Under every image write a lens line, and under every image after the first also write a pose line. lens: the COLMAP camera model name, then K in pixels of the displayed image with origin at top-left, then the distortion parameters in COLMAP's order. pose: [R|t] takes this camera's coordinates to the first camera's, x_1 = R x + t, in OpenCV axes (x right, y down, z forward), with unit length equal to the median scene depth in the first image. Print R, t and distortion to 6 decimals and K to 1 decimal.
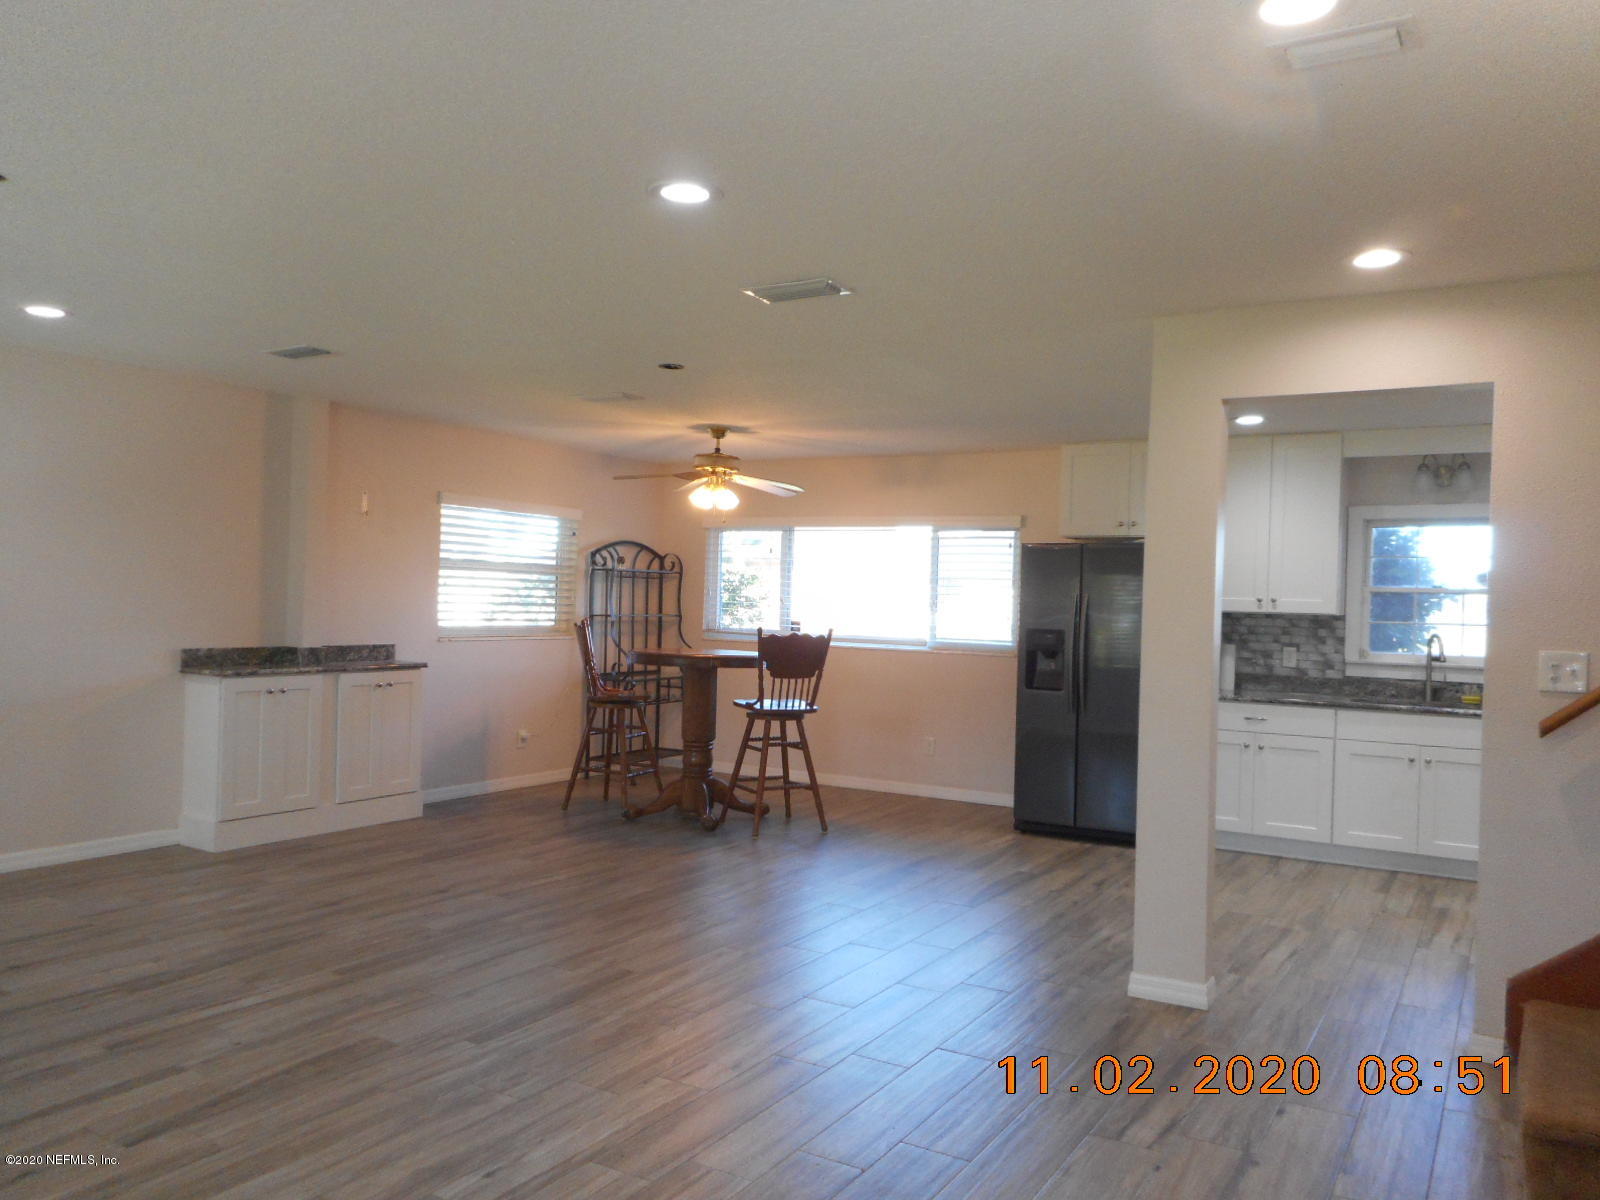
lens RADIAL K [[1169.5, 0, 800.6], [0, 1169.5, 653.0], [0, 0, 1]] dist [-0.014177, 0.001308]
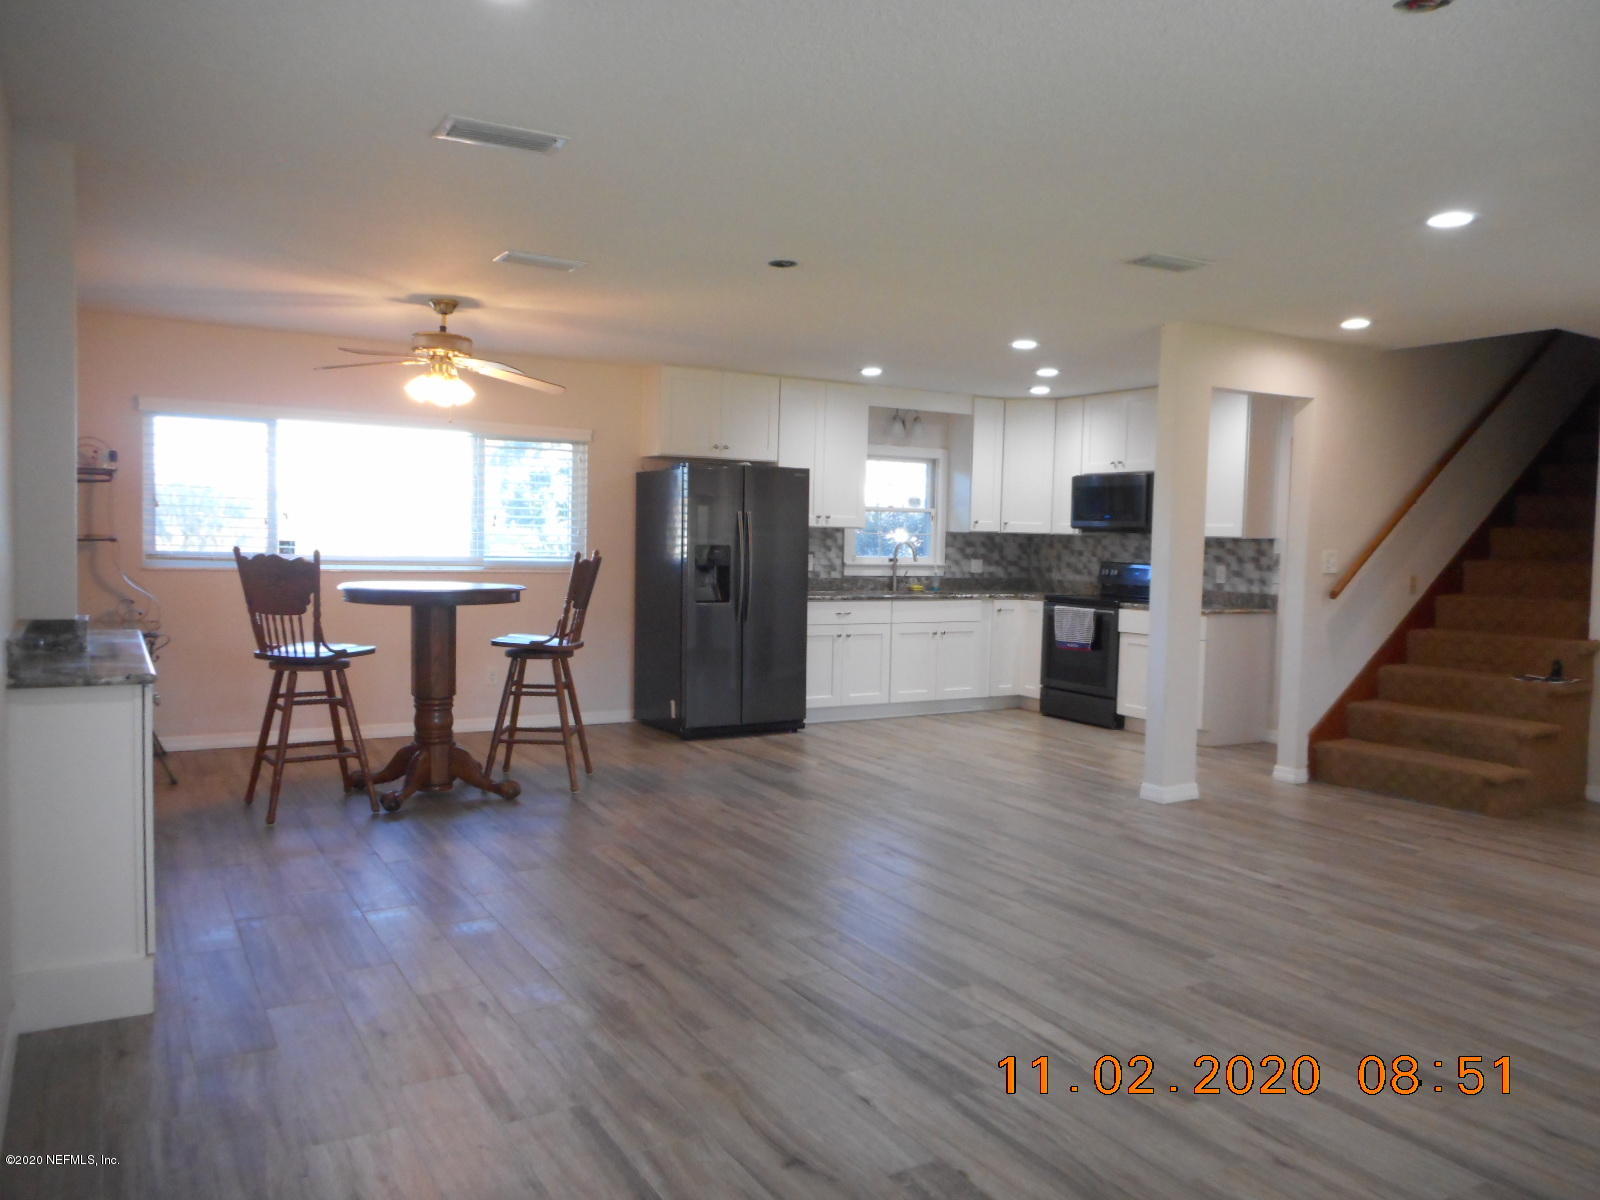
lens RADIAL K [[1192.9, 0, 800.0], [0, 1192.9, 600.0], [0, 0, 1]] dist [0.003378, -0.003477]
pose [[0.468618, -0.064349, 0.881054, -0.749083], [0.030343, 0.997927, 0.056746, -0.030942], [-0.882879, 0.000142, 0.469600, 0.448932]]
